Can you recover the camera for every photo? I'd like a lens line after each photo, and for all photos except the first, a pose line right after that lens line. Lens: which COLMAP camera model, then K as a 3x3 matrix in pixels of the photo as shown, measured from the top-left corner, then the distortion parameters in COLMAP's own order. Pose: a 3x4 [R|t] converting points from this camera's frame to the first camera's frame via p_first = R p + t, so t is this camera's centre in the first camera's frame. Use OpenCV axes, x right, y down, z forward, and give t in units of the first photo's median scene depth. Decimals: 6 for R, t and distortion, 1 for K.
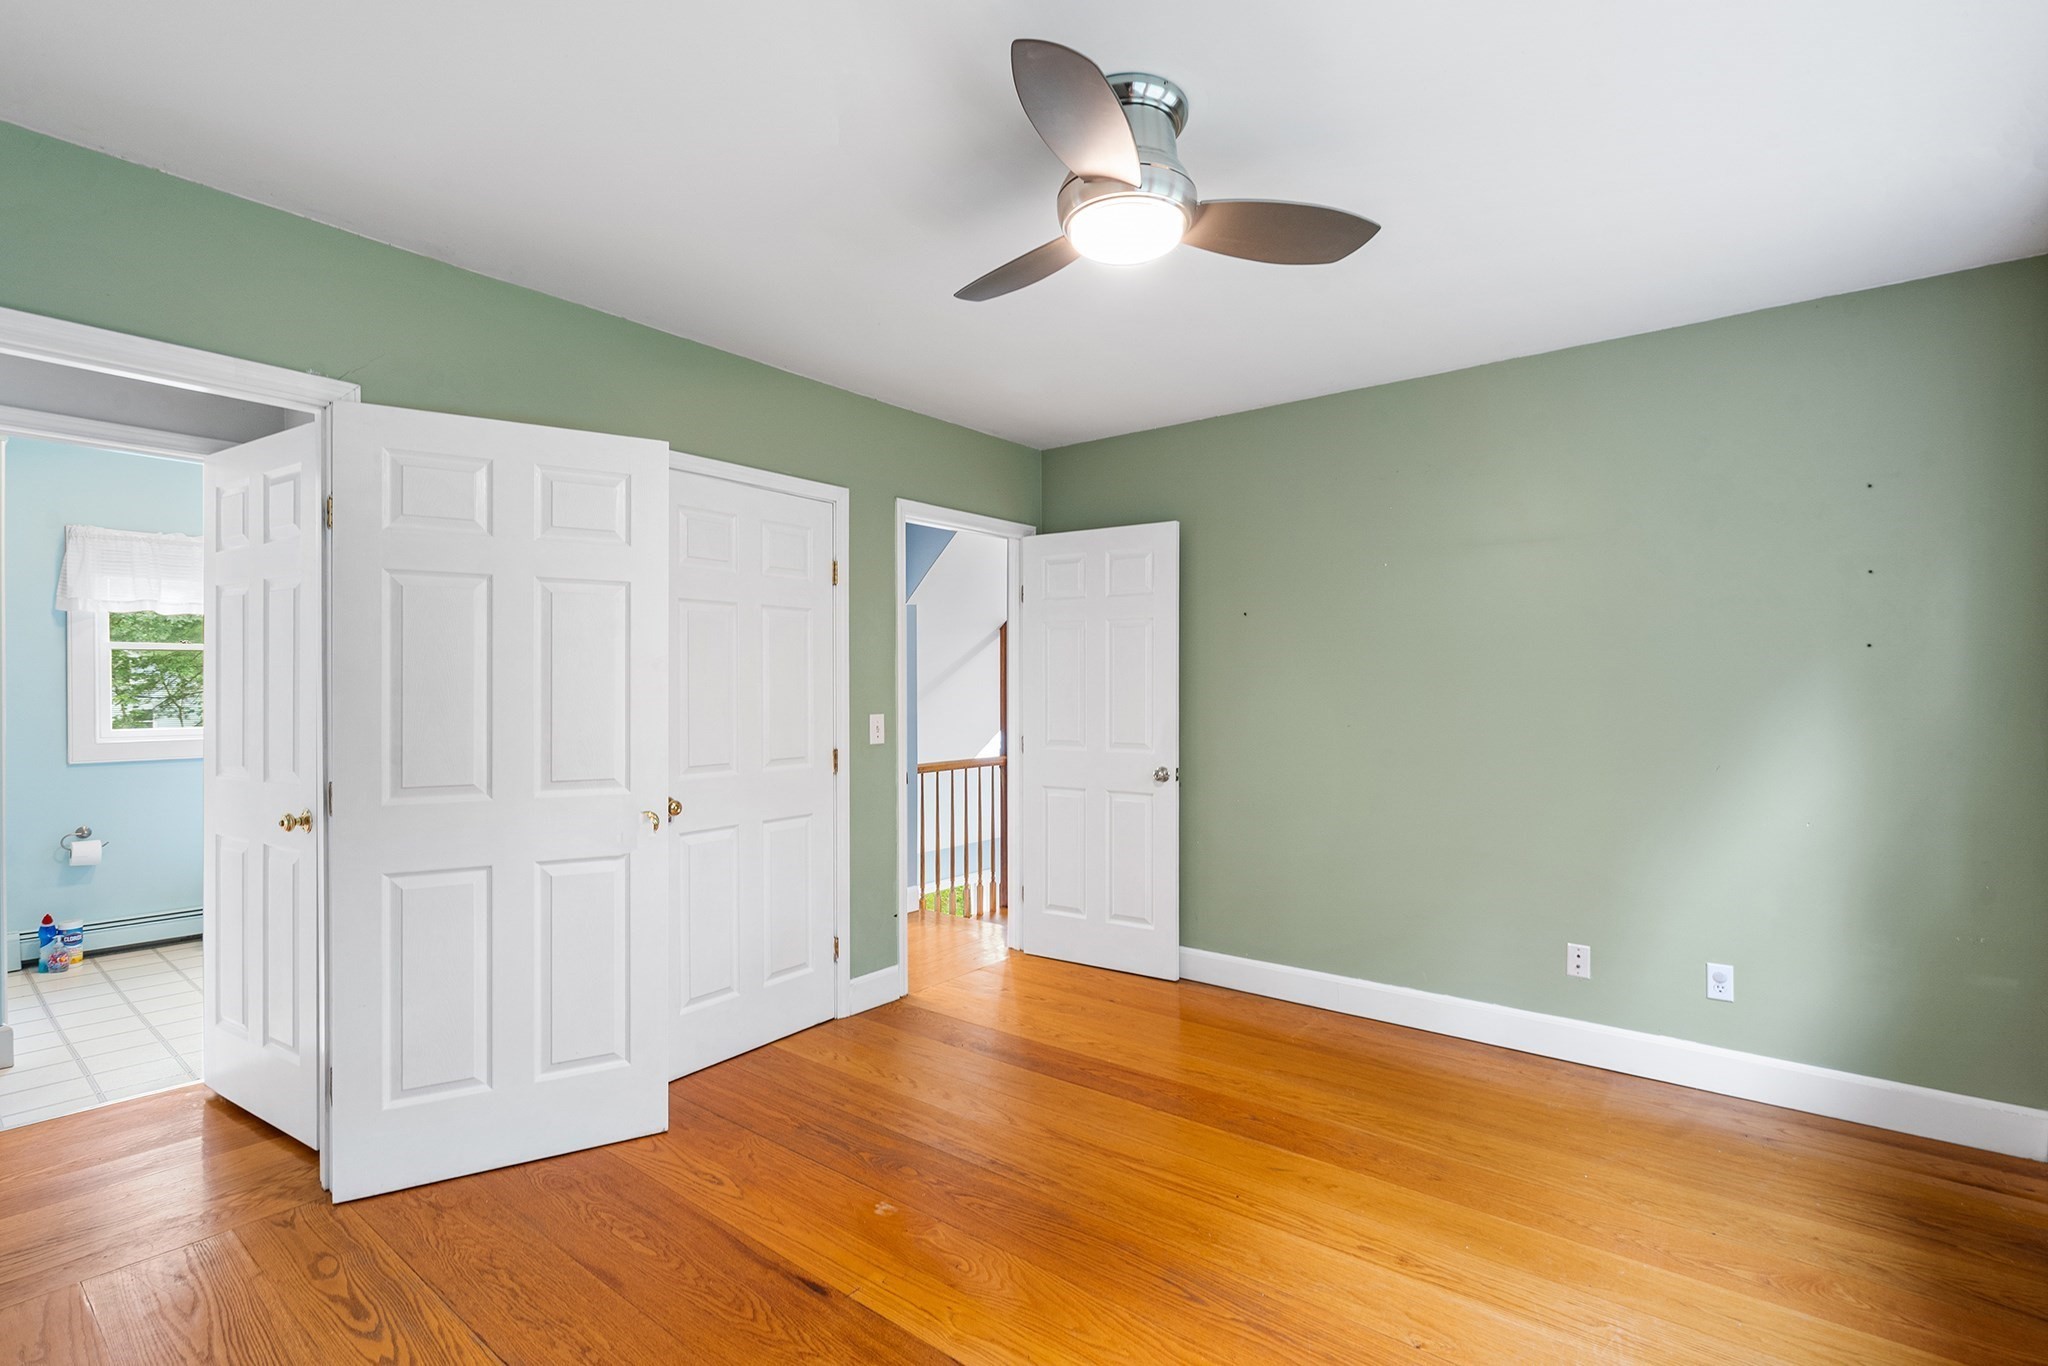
lens RADIAL K [[942.3, 0, 1027.1], [0, 942.3, 679.2], [0, 0, 1]] dist [-0.002106, 0.001094]
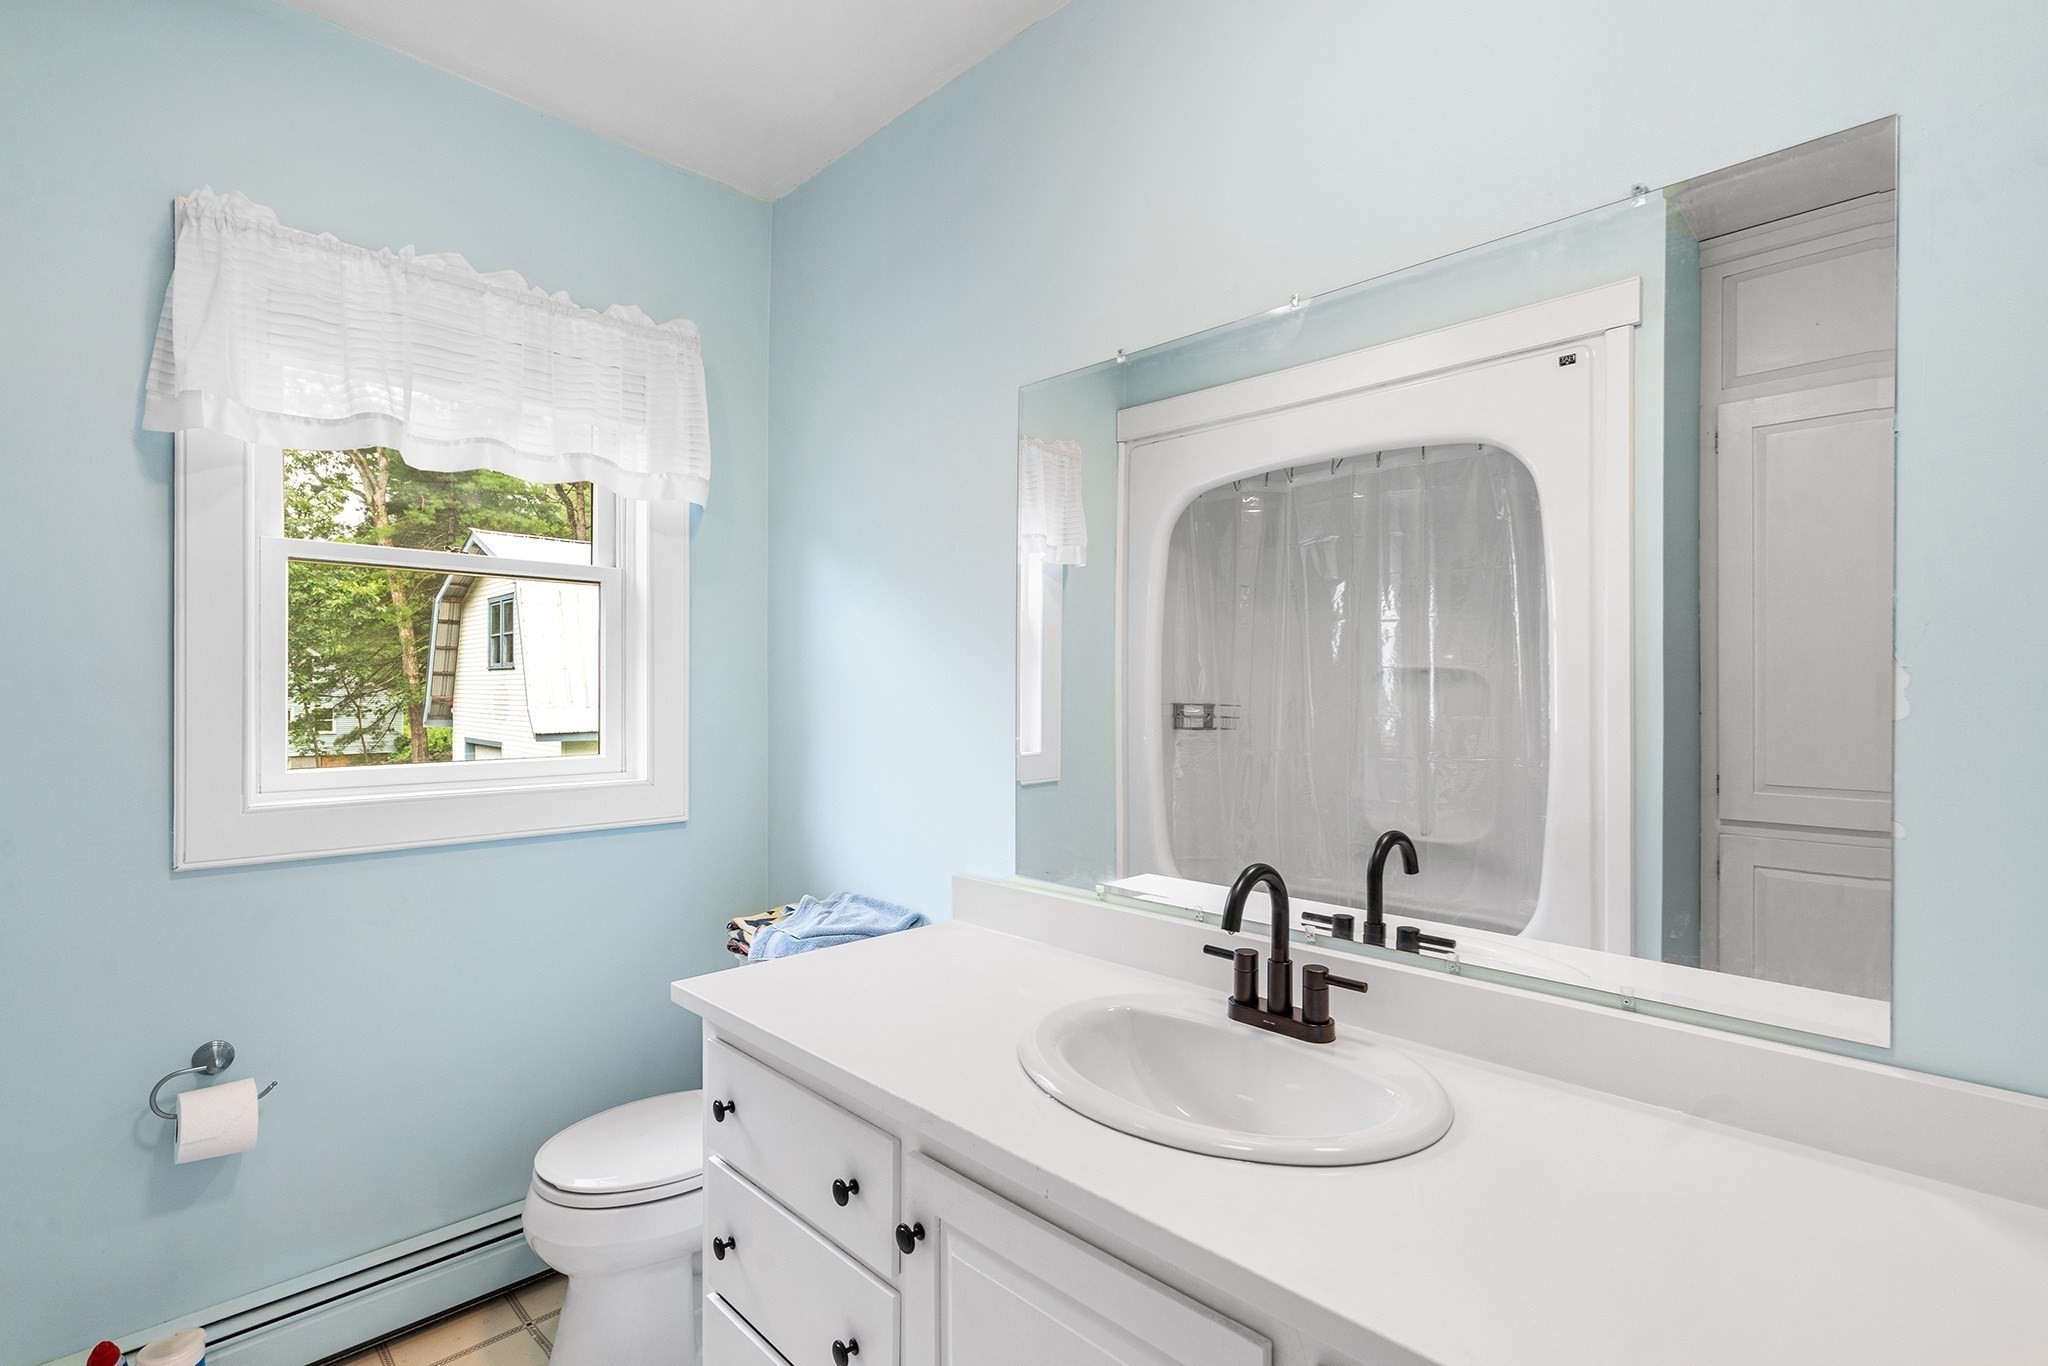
lens RADIAL K [[942.3, 0, 1027.1], [0, 942.3, 679.2], [0, 0, 1]] dist [-0.002106, 0.001094]
pose [[0.993791, 0.005360, -0.111133, -0.651716], [-0.006023, 0.999966, -0.005636, 0.017989], [0.111099, 0.006270, 0.993790, 0.673893]]
